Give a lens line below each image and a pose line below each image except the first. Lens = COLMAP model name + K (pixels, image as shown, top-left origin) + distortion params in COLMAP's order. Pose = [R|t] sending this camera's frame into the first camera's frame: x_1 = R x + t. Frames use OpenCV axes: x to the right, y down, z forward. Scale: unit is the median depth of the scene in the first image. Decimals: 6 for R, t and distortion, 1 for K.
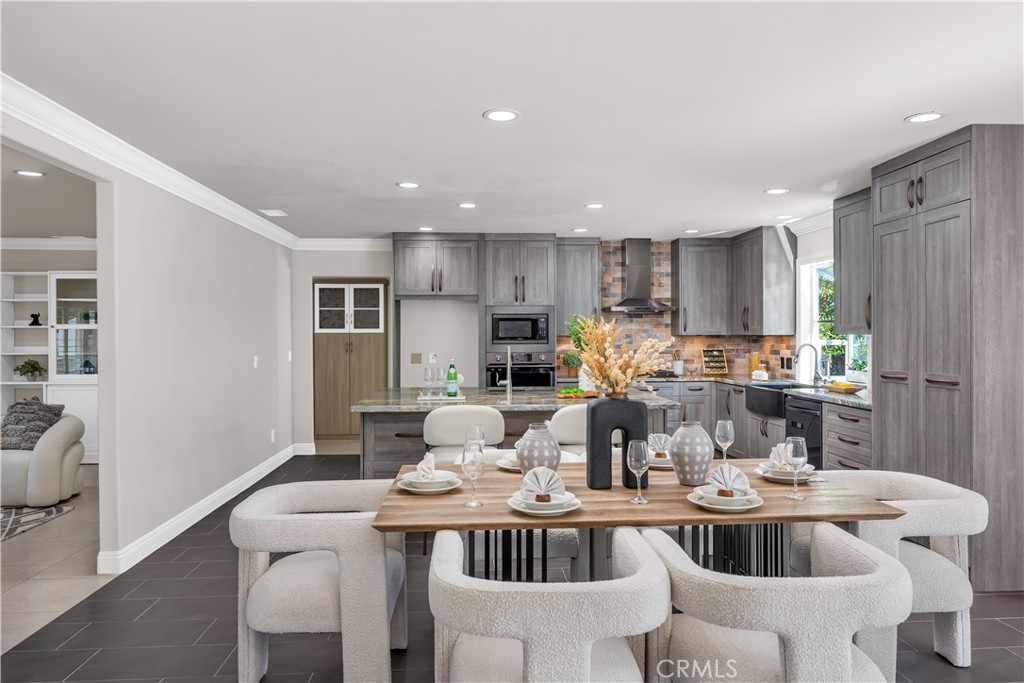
lens RADIAL K [[701.0, 0, 512.0], [0, 701.0, 341.5], [0, 0, 1]] dist [0.003119, 0.000976]
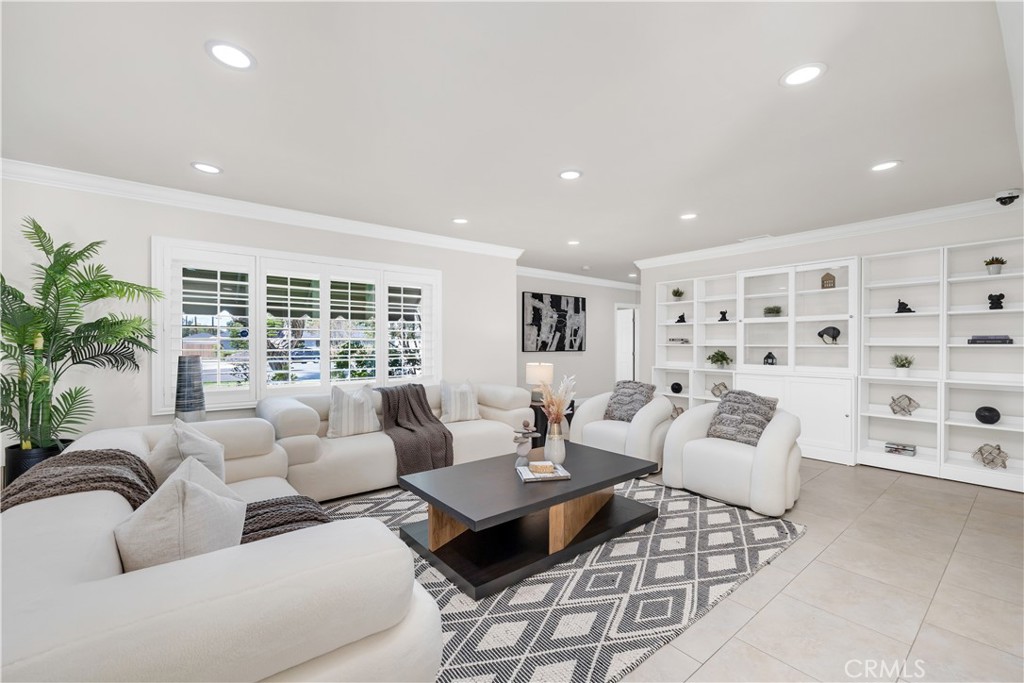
lens RADIAL K [[420.8, 0, 512.0], [0, 420.8, 341.5], [0, 0, 1]] dist [-0.000223, 0.000019]
pose [[0.568981, 0.001359, -0.822350, -0.318398], [-0.009369, 0.999944, -0.004830, 0.018247], [0.822298, 0.010452, 0.568962, 0.331055]]
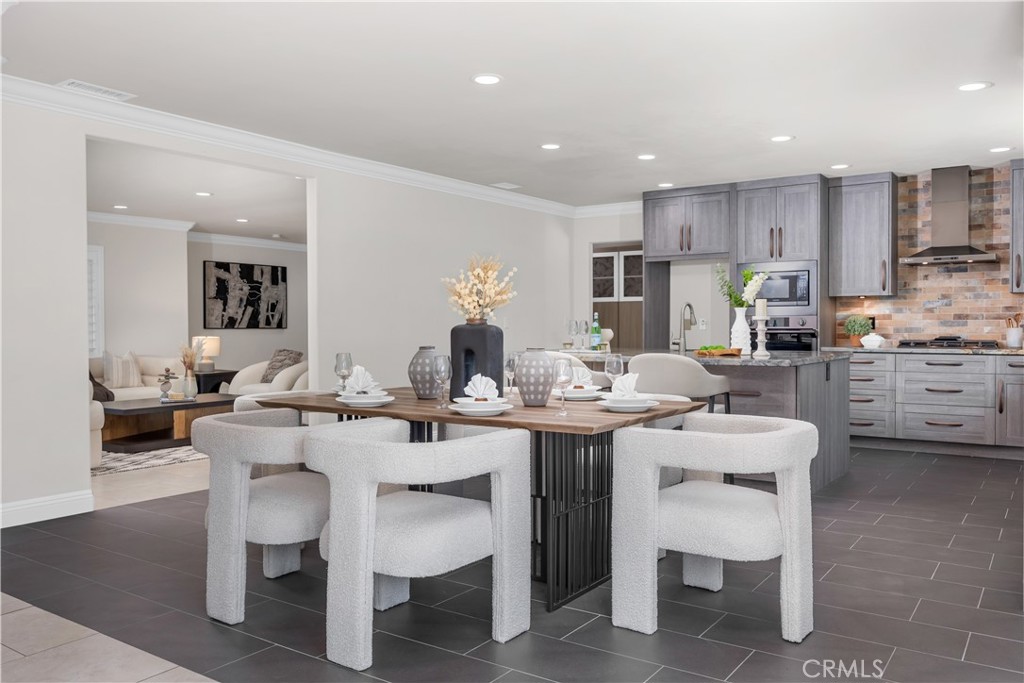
lens RADIAL K [[813.3, 0, 512.0], [0, 813.3, 341.5], [0, 0, 1]] dist [-0.002214, -0.001896]
pose [[0.786113, 0.013358, -0.617939, 0.378144], [-0.005522, 0.999878, 0.014589, 0.034661], [0.618059, -0.008057, 0.786091, 0.005204]]
